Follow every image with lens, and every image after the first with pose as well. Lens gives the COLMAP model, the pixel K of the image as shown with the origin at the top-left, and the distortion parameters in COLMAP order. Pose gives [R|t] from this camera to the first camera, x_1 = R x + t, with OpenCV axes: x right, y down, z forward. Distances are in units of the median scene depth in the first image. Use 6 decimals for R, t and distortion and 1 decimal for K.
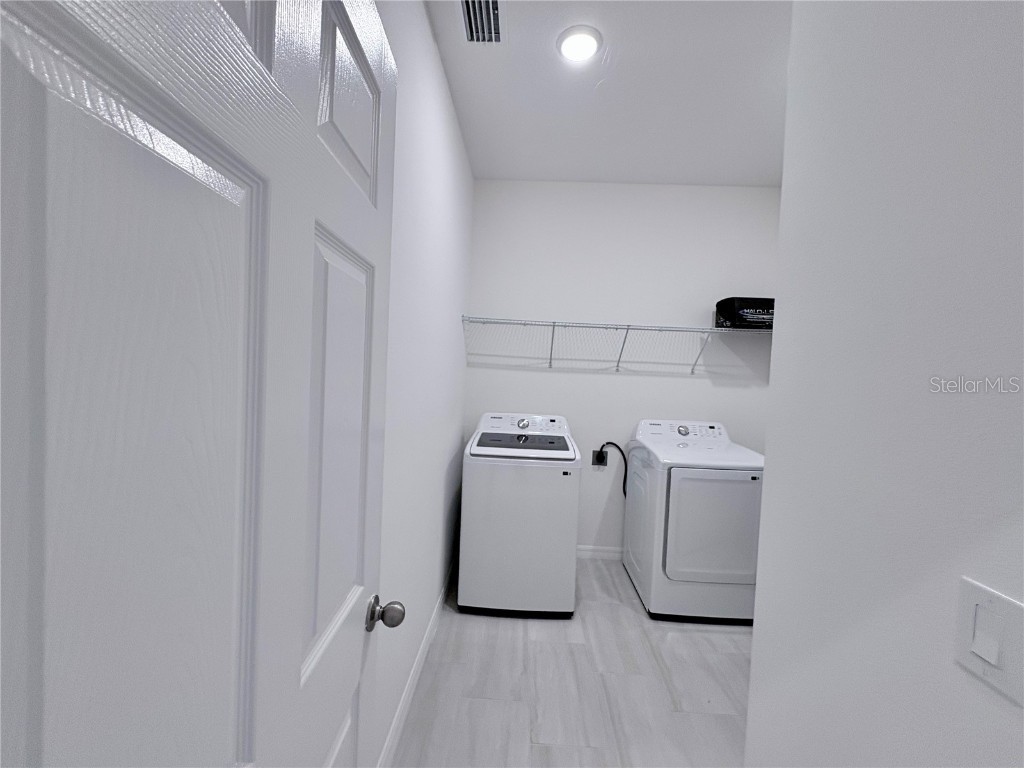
lens RADIAL K [[409.9, 0, 514.0], [0, 409.9, 385.1], [0, 0, 1]] dist [0.001205, 0.000186]
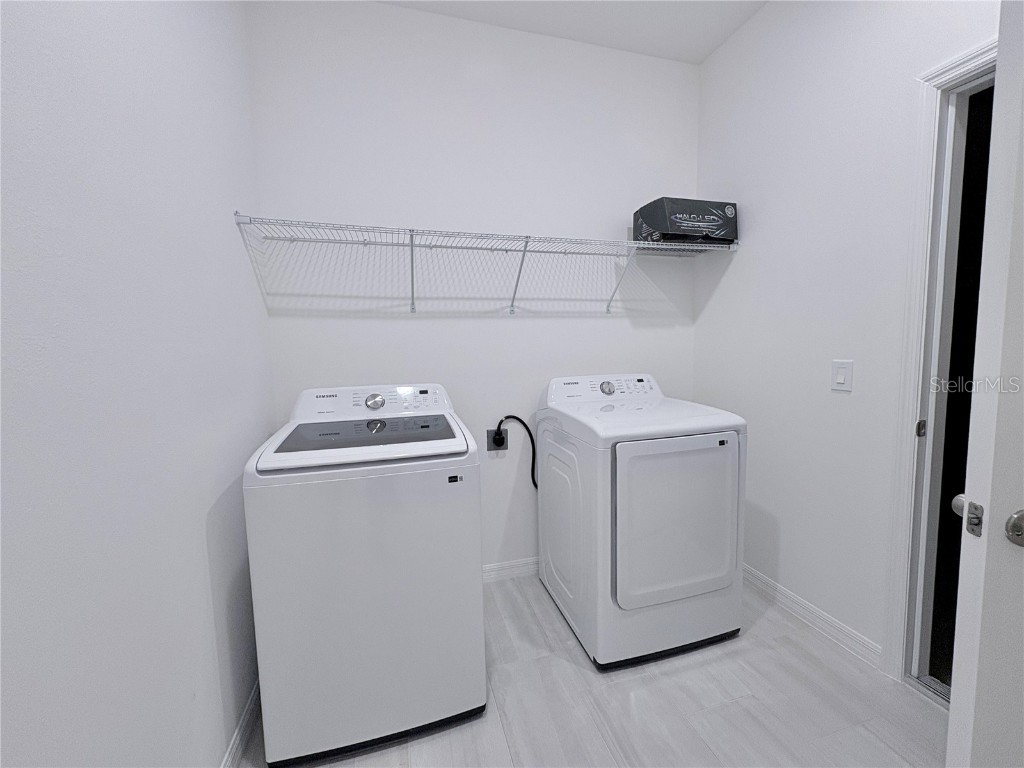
lens RADIAL K [[409.9, 0, 514.0], [0, 409.9, 385.1], [0, 0, 1]] dist [0.001205, 0.000186]
pose [[0.950772, -0.091876, 0.295957, 0.040440], [0.075997, 0.995004, 0.064744, 0.045424], [-0.300427, -0.039065, 0.953004, 0.353863]]
